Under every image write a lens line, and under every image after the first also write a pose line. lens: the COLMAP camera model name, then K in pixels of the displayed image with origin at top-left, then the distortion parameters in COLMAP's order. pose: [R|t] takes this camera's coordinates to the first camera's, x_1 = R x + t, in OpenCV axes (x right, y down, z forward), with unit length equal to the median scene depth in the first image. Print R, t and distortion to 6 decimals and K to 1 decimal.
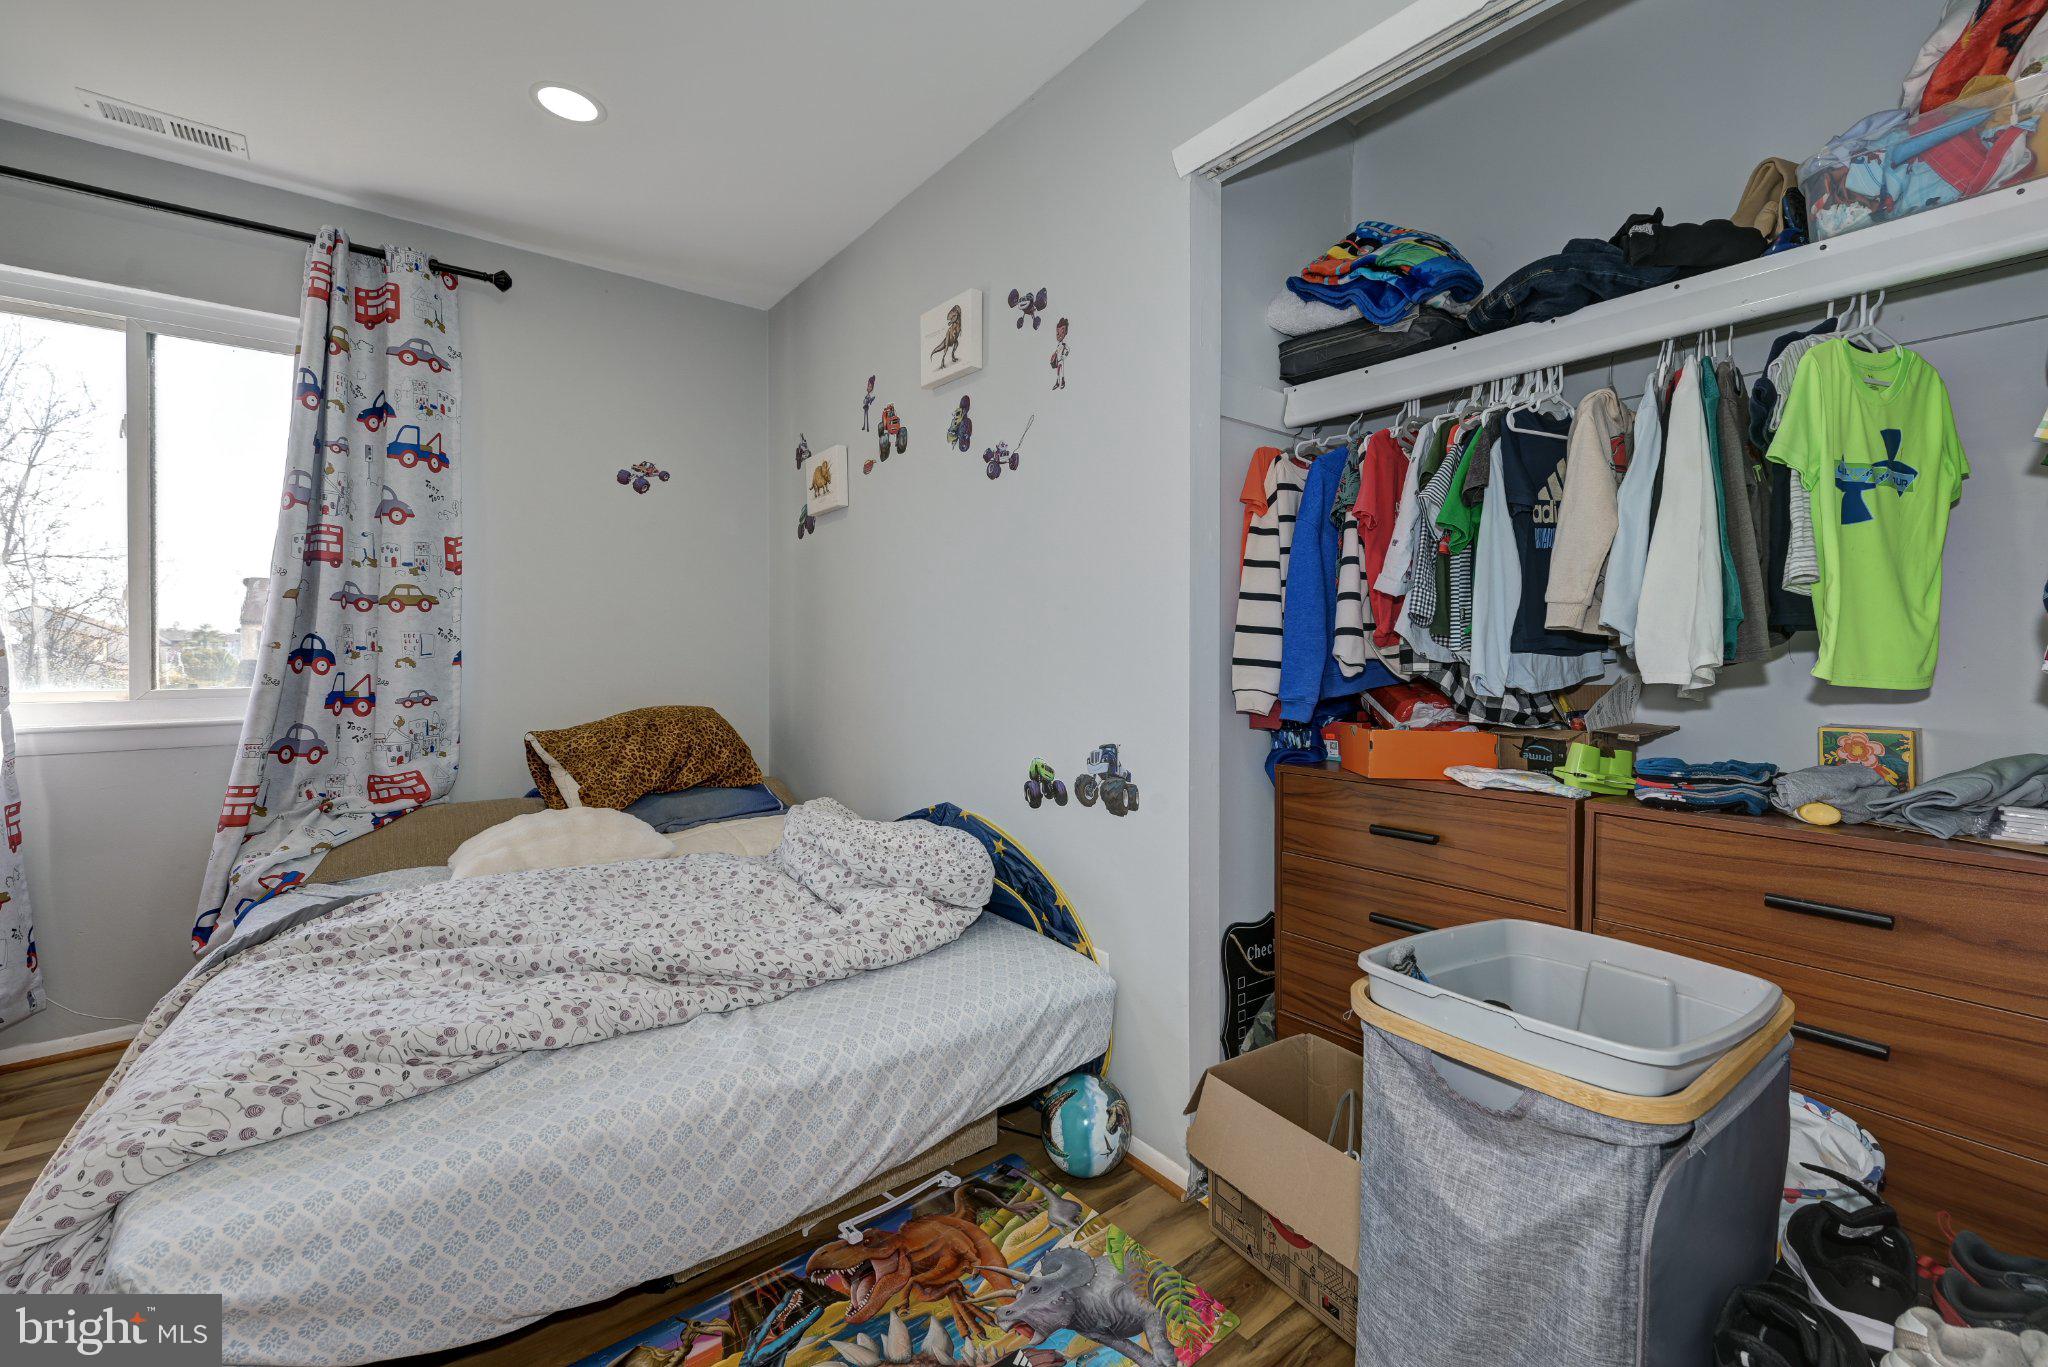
lens RADIAL K [[852.1, 0, 1032.9], [0, 852.1, 660.5], [0, 0, 1]] dist [0.000585, -0.000028]
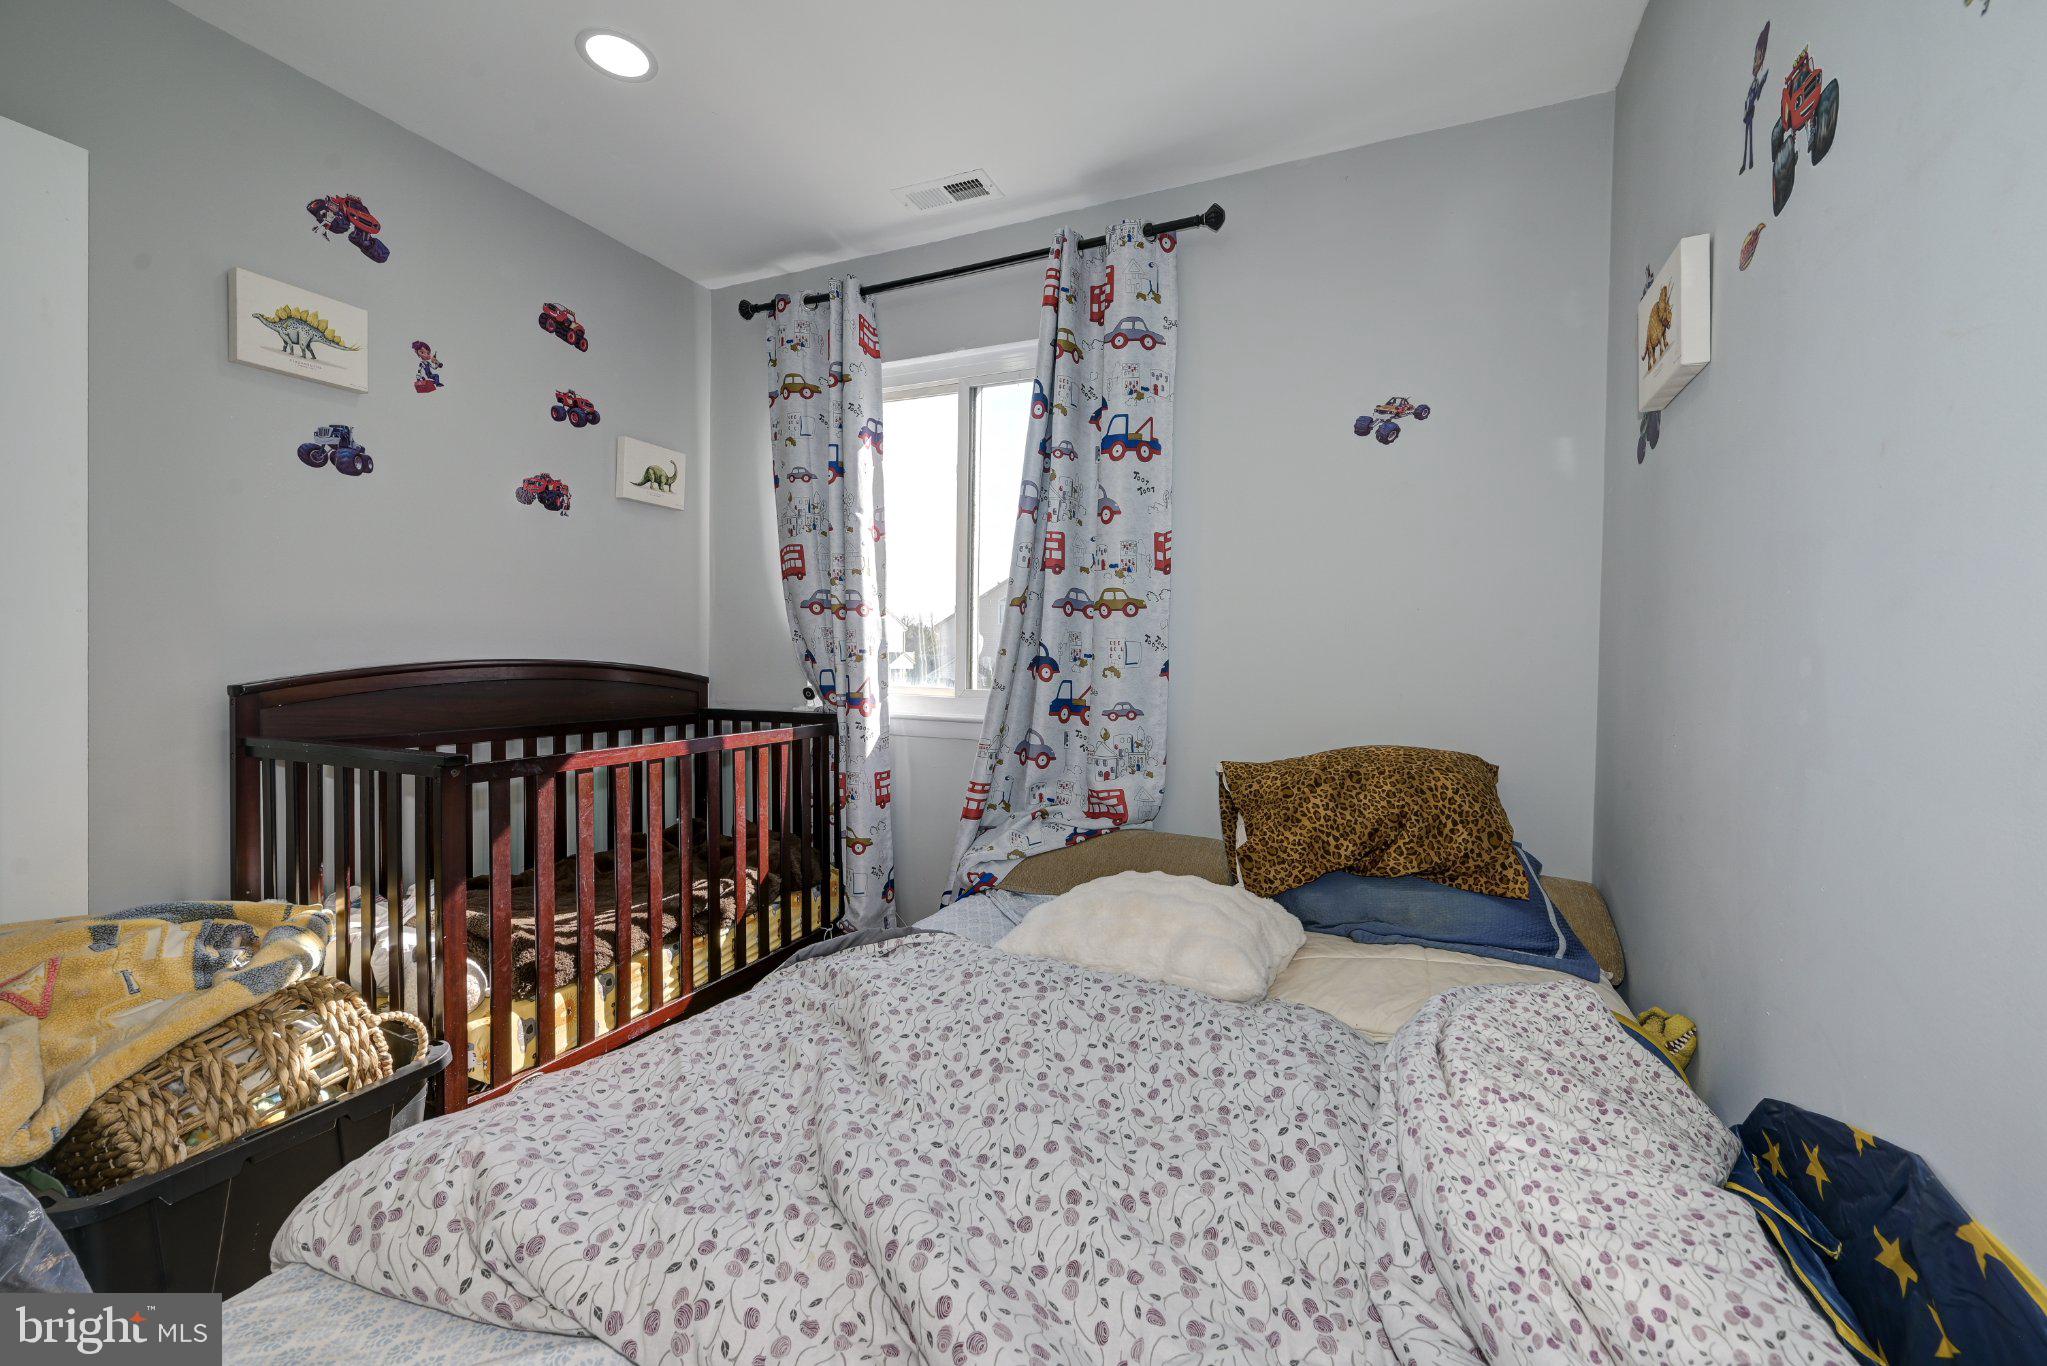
lens RADIAL K [[815.7, 0, 1025.8], [0, 815.7, 672.2], [0, 0, 1]] dist [-0.000451, 0.000073]
pose [[0.466122, 0.026663, -0.884318, 0.008107], [-0.031027, 0.999424, 0.013779, -0.006780], [0.884176, 0.021015, 0.466681, 0.503918]]
